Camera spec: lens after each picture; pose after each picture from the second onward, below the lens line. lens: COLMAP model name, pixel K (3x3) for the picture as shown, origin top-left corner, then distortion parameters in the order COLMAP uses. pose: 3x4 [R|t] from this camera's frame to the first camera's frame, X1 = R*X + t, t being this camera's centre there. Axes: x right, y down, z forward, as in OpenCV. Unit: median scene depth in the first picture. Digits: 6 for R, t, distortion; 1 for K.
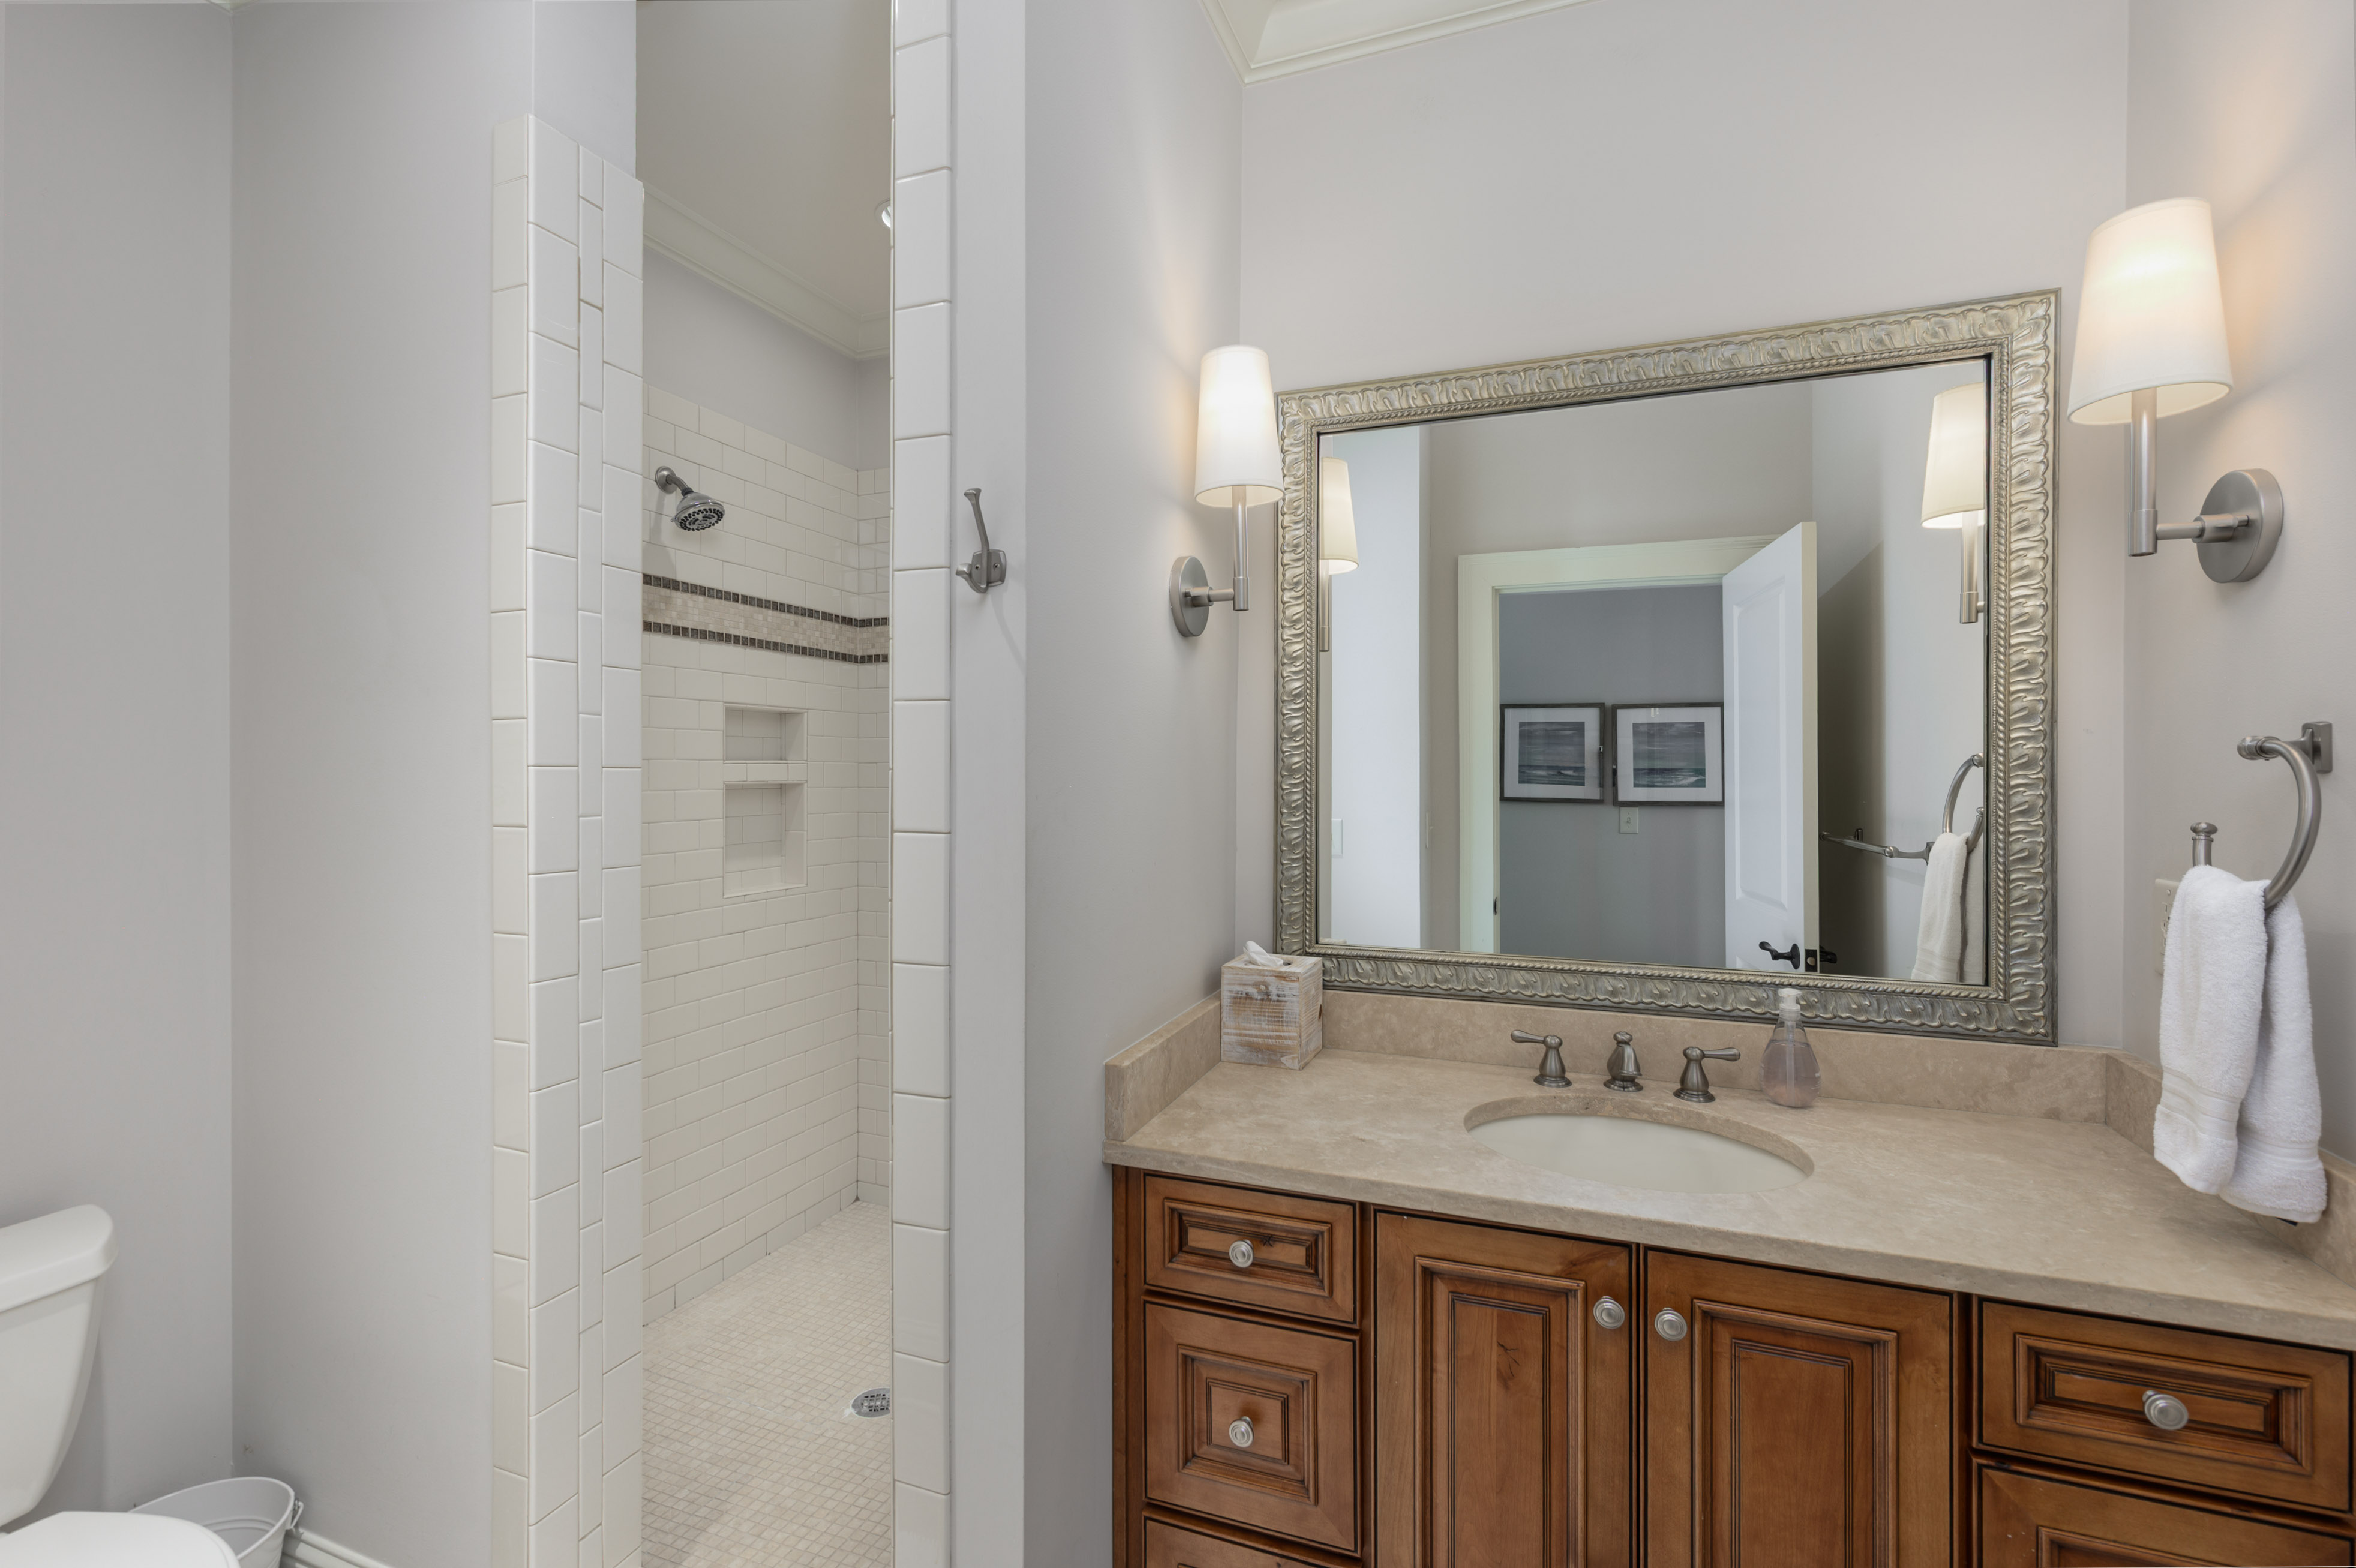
lens RADIAL K [[1044.1, 0, 1178.8], [0, 1044.1, 777.5], [0, 0, 1]] dist [-0.002832, 0.000378]
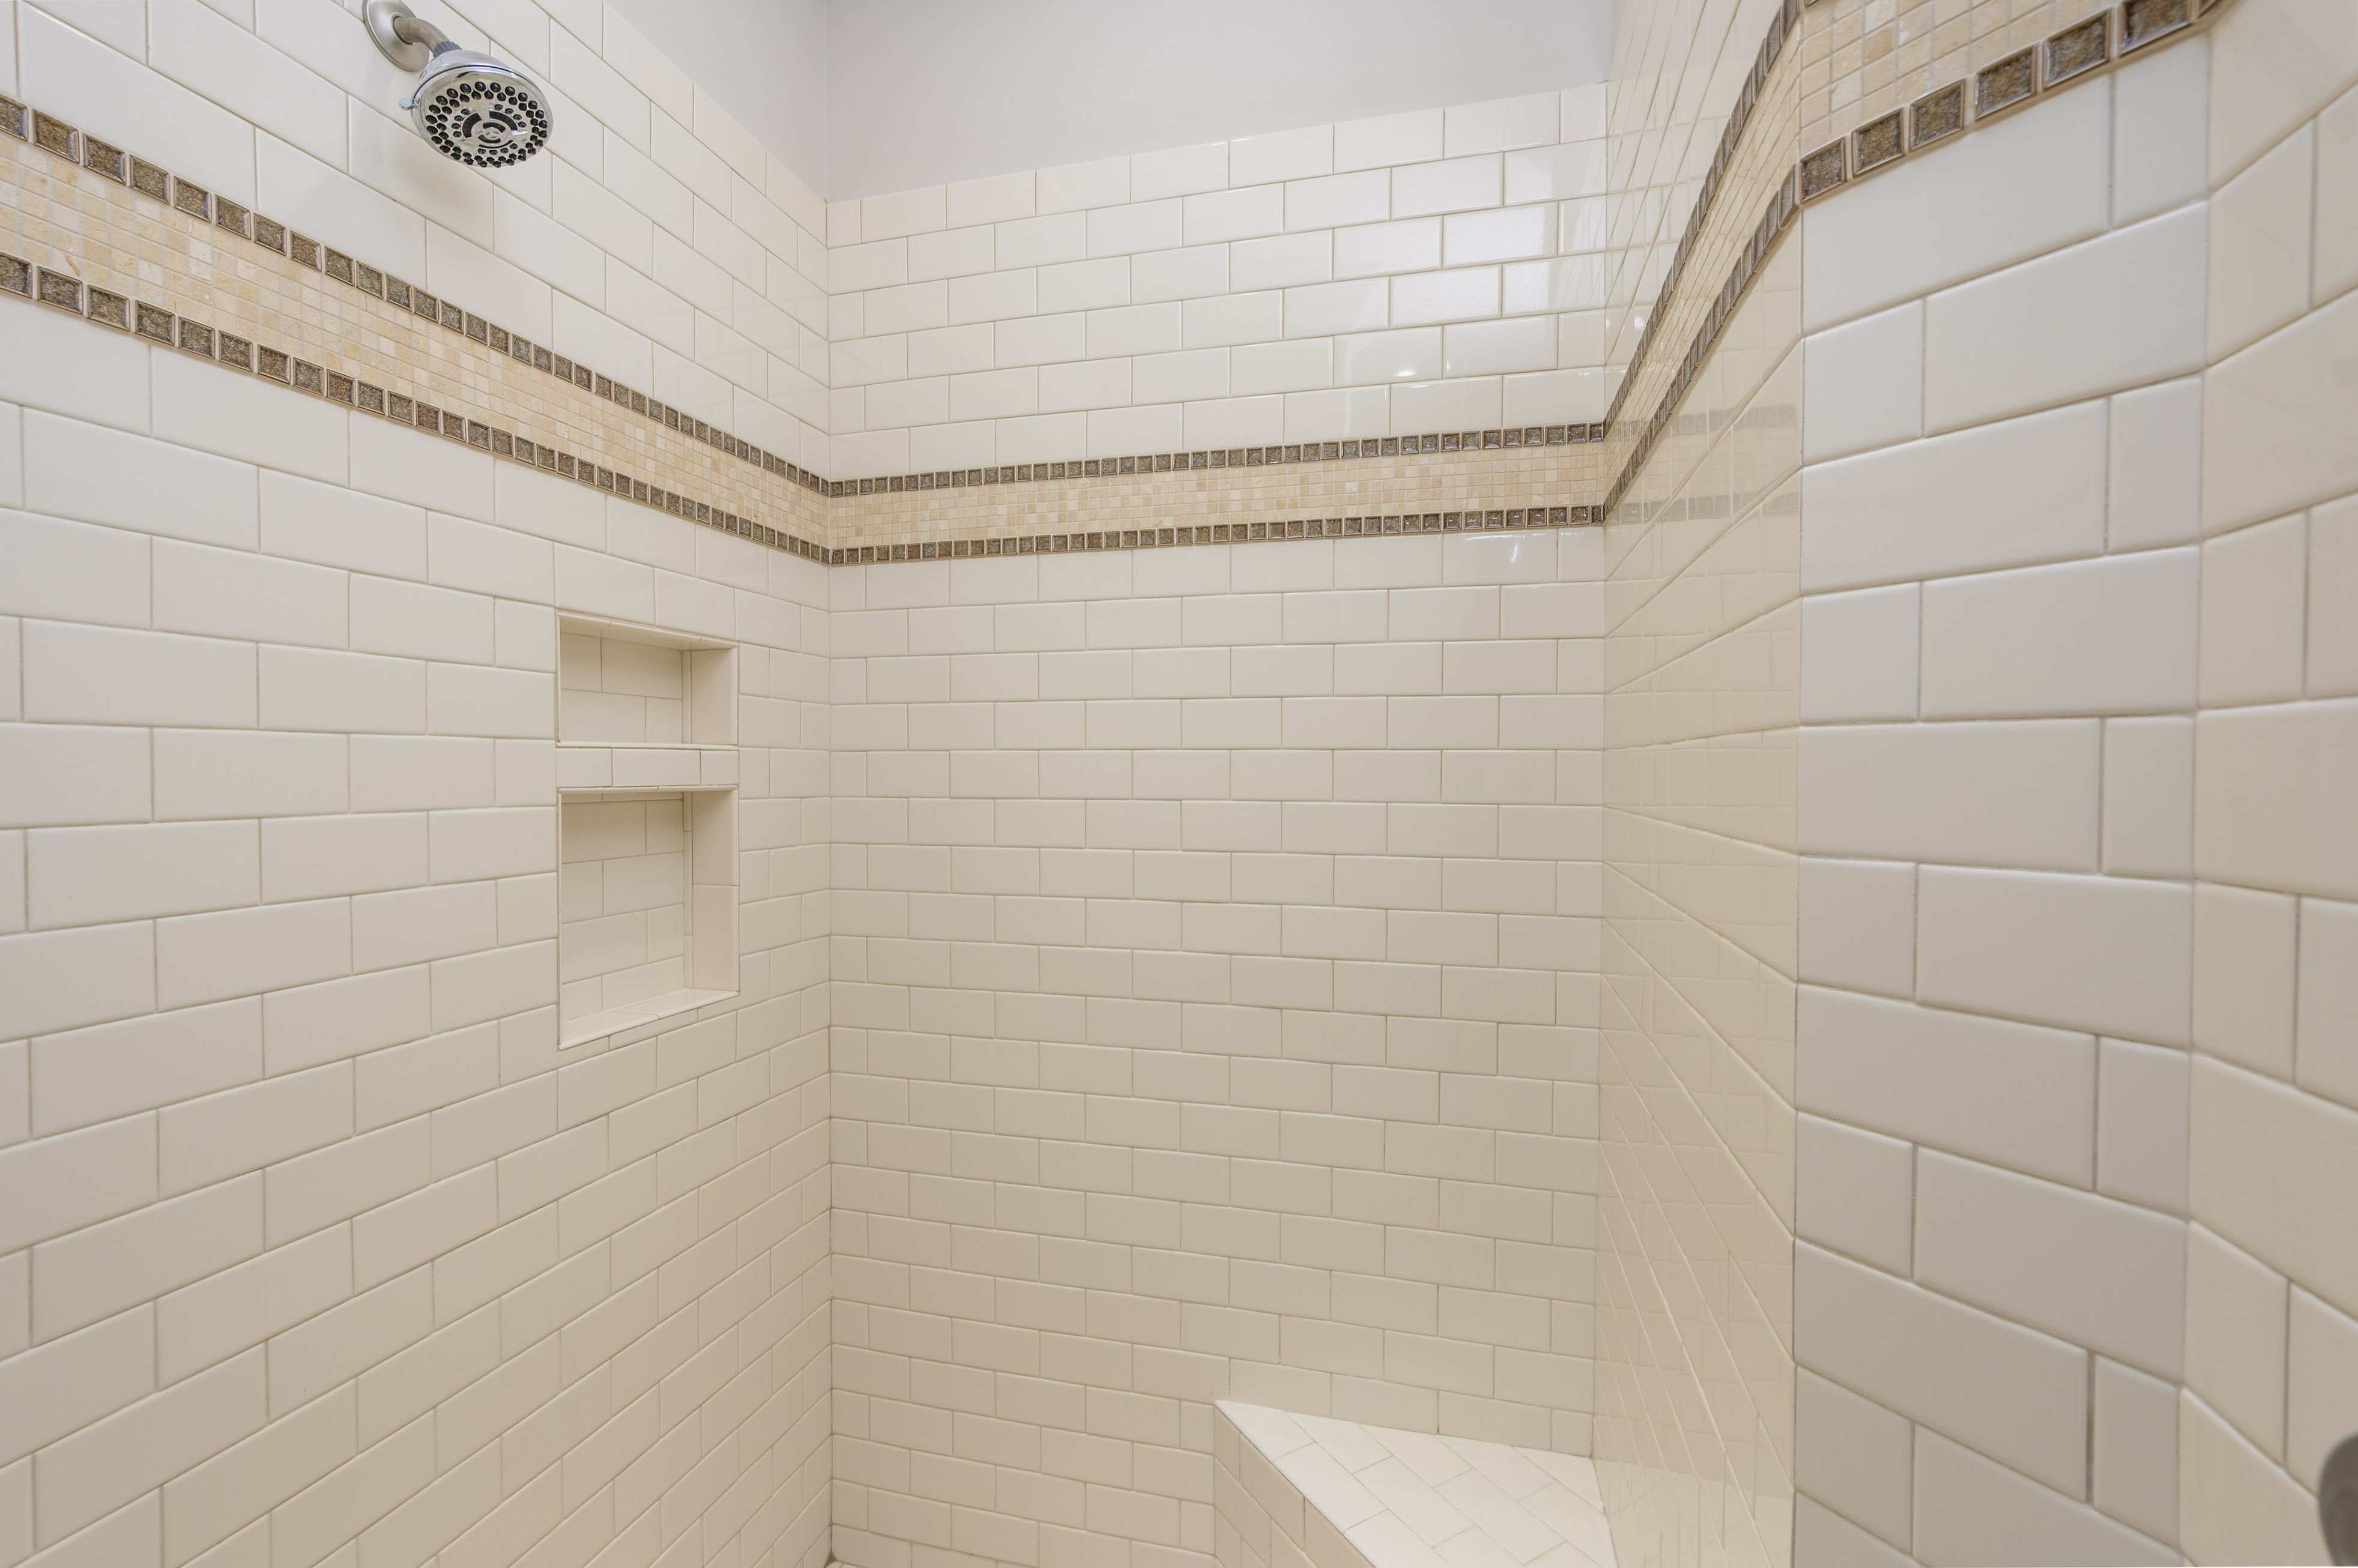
lens RADIAL K [[1044.9, 0, 1179.4], [0, 1044.9, 794.4], [0, 0, 1]] dist [-0.002832, 0.000378]
pose [[0.993577, 0.000318, 0.113155, -0.198453], [-0.002347, 0.999839, 0.017794, -0.002092], [-0.113131, -0.017945, 0.993418, 0.468912]]
